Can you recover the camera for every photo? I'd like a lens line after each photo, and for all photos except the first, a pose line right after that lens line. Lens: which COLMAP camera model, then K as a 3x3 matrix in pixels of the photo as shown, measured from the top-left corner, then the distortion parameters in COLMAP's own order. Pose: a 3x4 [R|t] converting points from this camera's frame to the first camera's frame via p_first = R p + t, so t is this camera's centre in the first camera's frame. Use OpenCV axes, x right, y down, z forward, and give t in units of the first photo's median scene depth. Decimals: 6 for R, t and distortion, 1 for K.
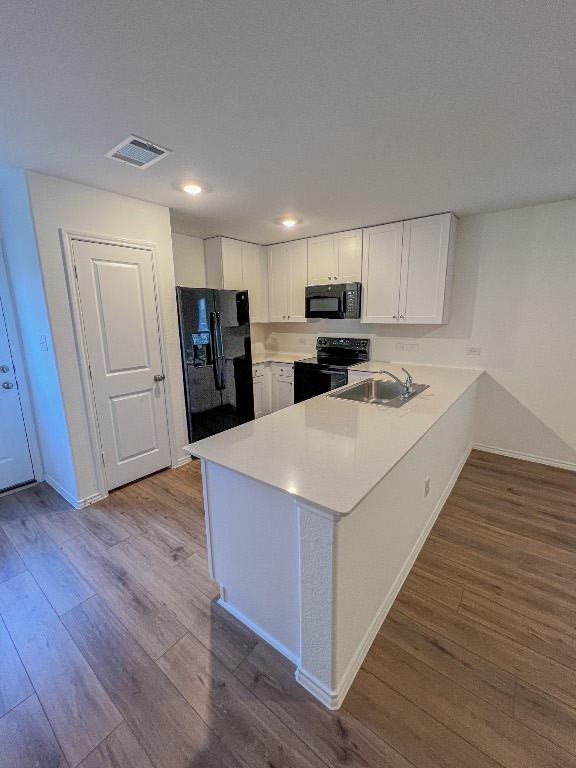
lens RADIAL K [[328.7, 0, 288.0], [0, 328.7, 384.0], [0, 0, 1]] dist [0.002144, 0.000093]
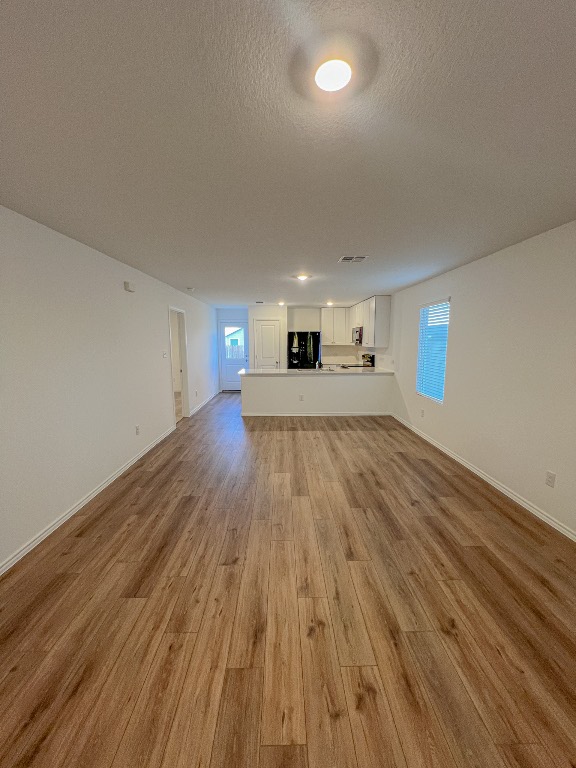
lens RADIAL K [[306.6, 0, 288.0], [0, 306.6, 384.0], [0, 0, 1]] dist [0.000823, -0.000100]
pose [[0.621038, 0.116738, -0.775038, 1.617638], [-0.177948, 0.984024, 0.005626, 0.126912], [0.763312, 0.134423, 0.631890, -0.569348]]
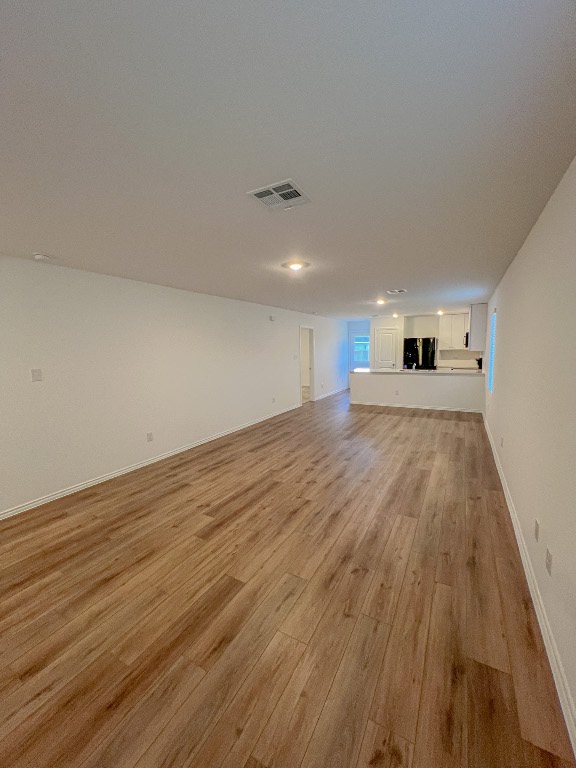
lens RADIAL K [[306.6, 0, 288.0], [0, 306.6, 384.0], [0, 0, 1]] dist [0.000823, -0.000100]
pose [[0.137317, 0.118735, -0.983385, 2.368566], [-0.203147, 0.975062, 0.089364, 0.107171], [0.969472, 0.187501, 0.158014, -0.494187]]
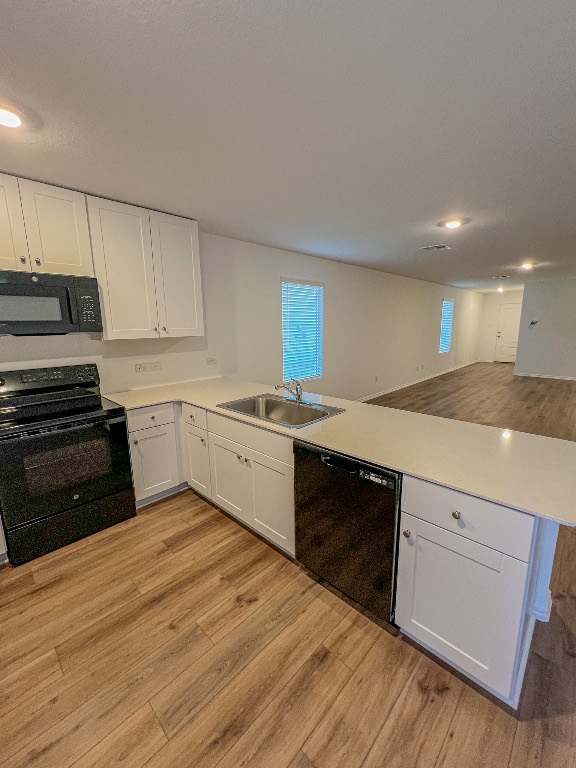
lens RADIAL K [[313.8, 0, 288.0], [0, 313.8, 384.0], [0, 0, 1]] dist [-0.002473, -0.000020]
pose [[0.115518, -0.172086, 0.978285, -0.412819], [0.218485, 0.965160, 0.143978, -0.120580], [-0.968979, 0.197108, 0.149092, 0.622448]]
